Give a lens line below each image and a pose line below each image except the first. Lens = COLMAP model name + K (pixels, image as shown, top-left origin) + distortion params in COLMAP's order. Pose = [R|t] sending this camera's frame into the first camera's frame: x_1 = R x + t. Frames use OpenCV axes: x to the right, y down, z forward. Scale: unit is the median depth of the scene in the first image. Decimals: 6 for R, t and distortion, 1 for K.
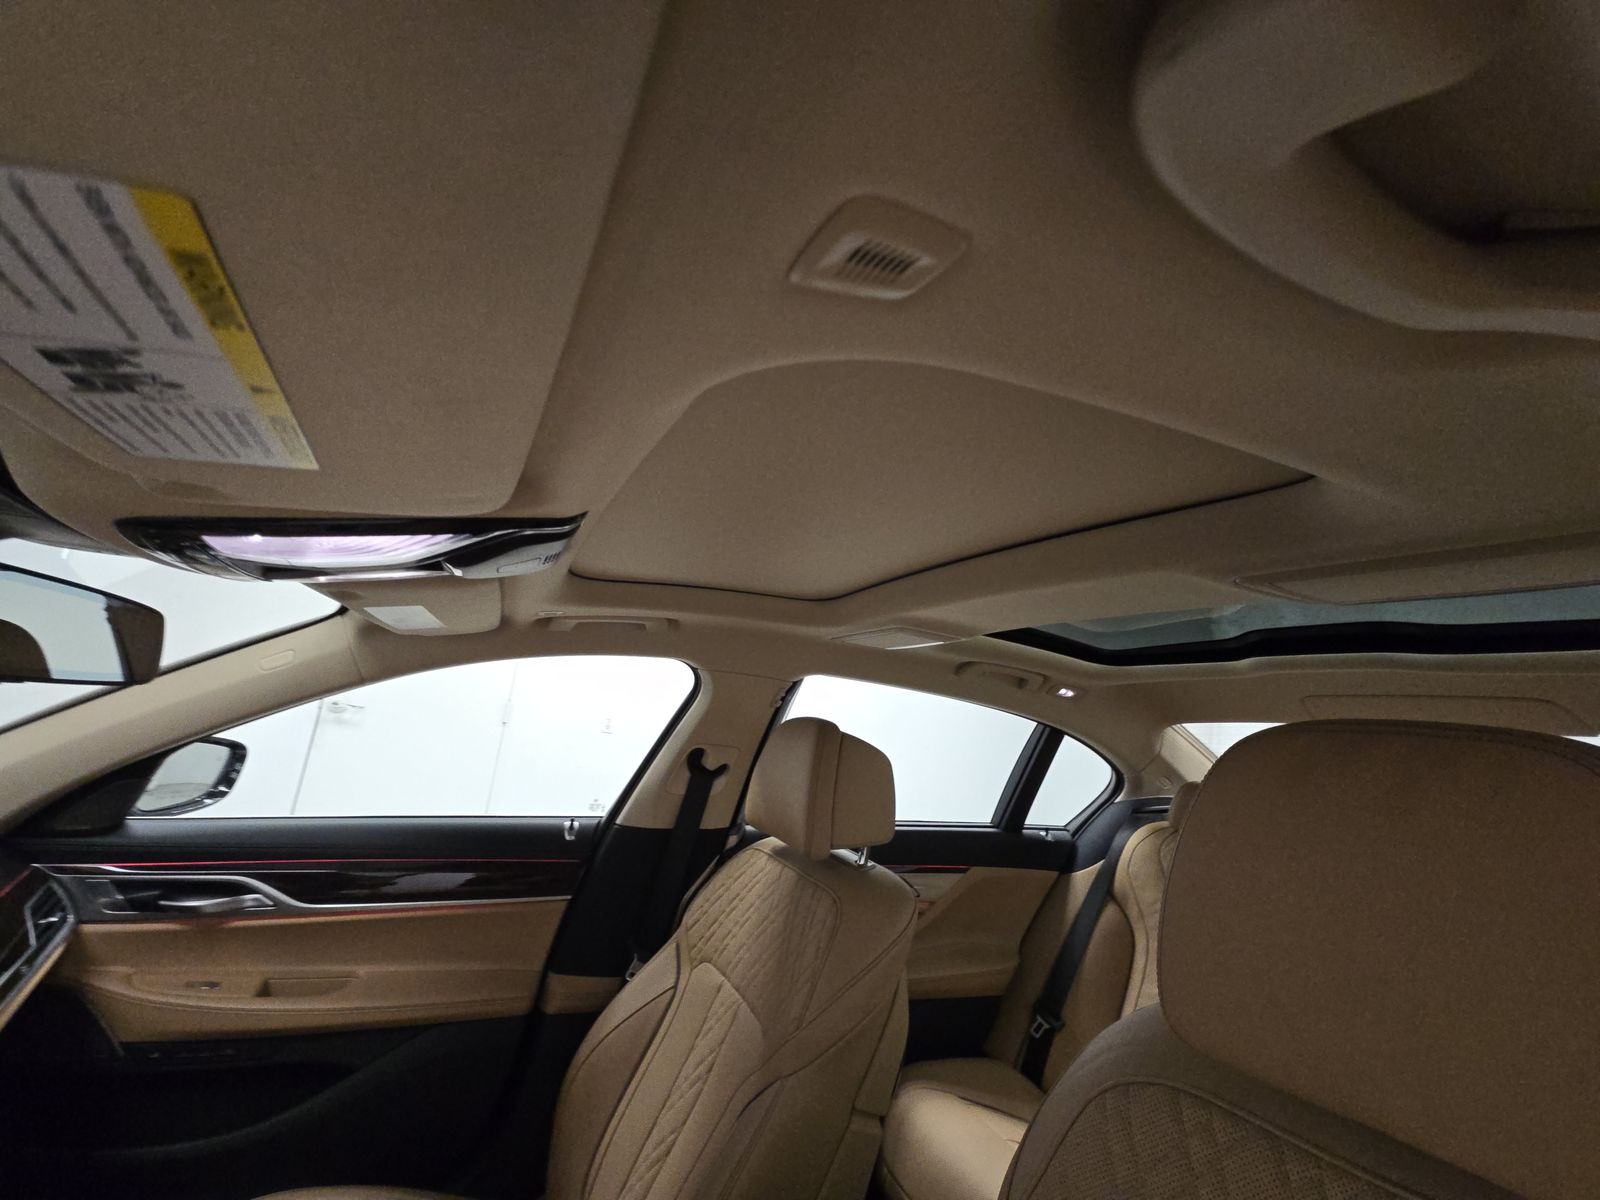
lens RADIAL K [[638.0, 0, 802.9], [0, 638.0, 580.8], [0, 0, 1]] dist [0.017492, -0.010641]
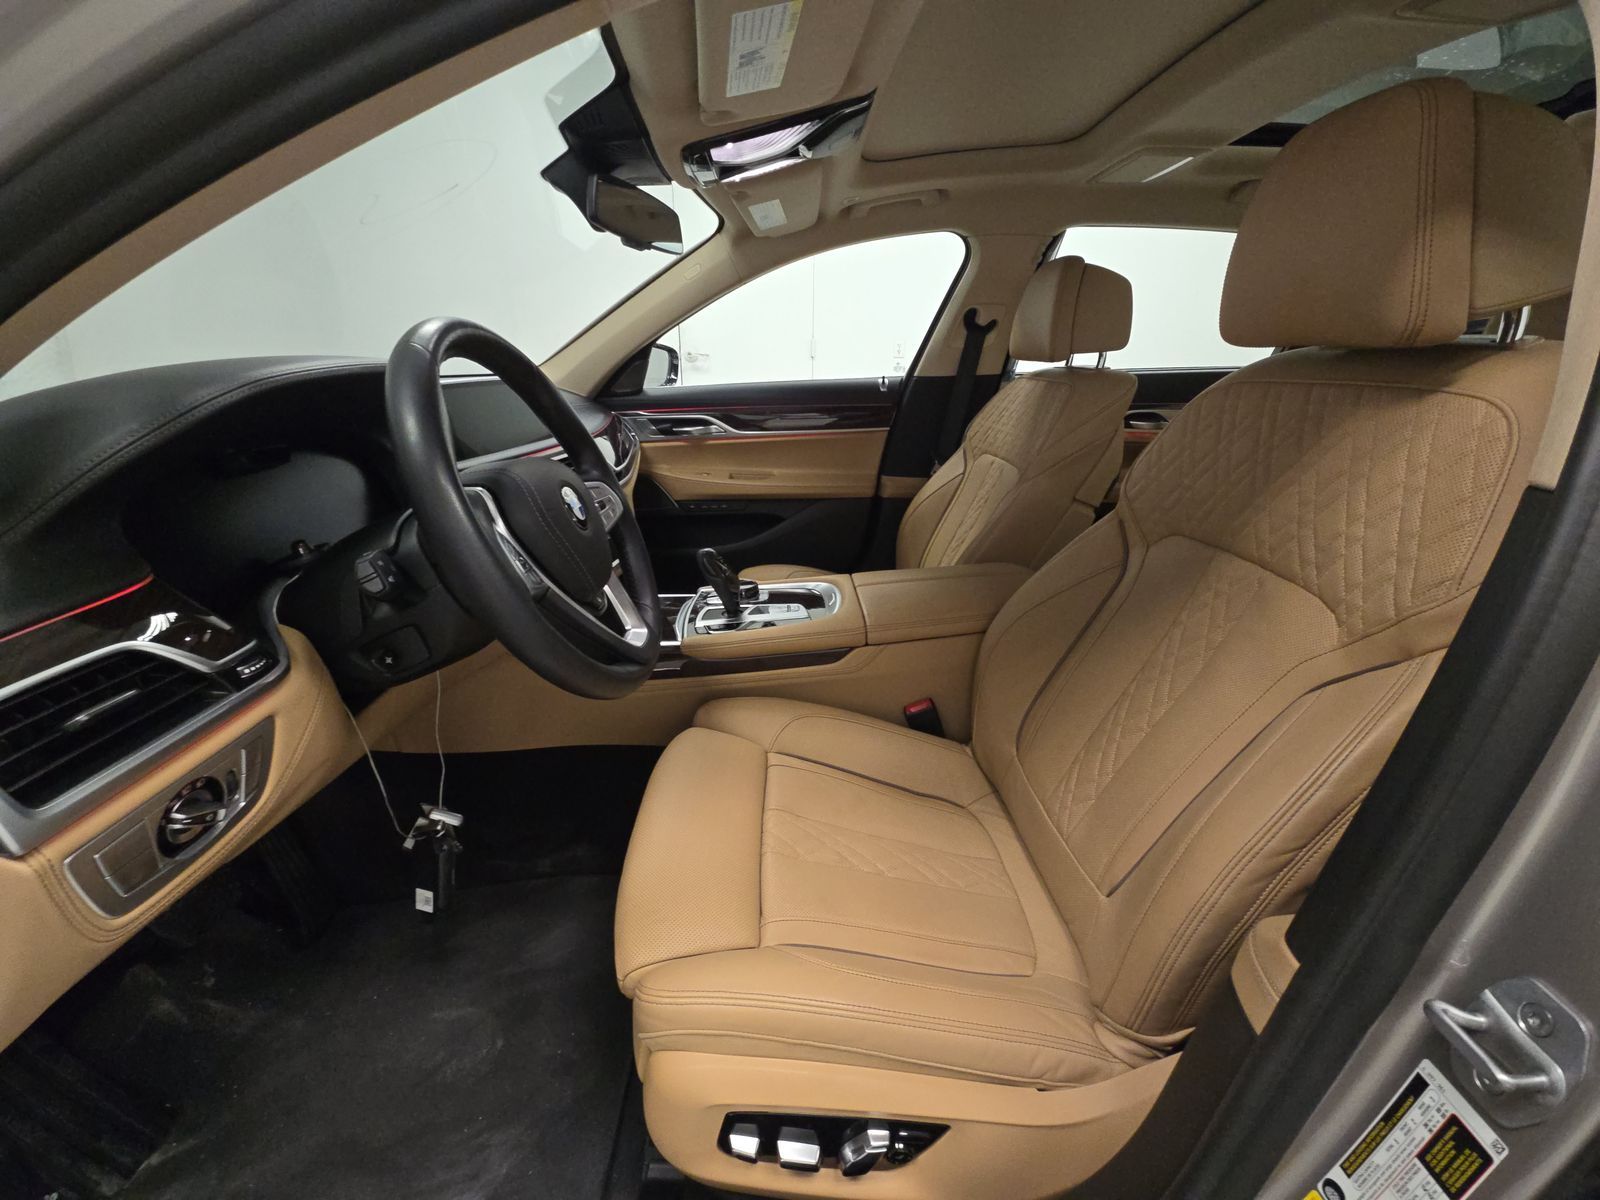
lens RADIAL K [[638.0, 0, 802.9], [0, 638.0, 580.8], [0, 0, 1]] dist [0.017492, -0.010641]
pose [[0.904873, 0.039366, -0.423857, 0.102908], [0.184222, 0.861426, 0.473294, 0.071855], [0.383753, -0.506355, 0.772229, -0.424196]]
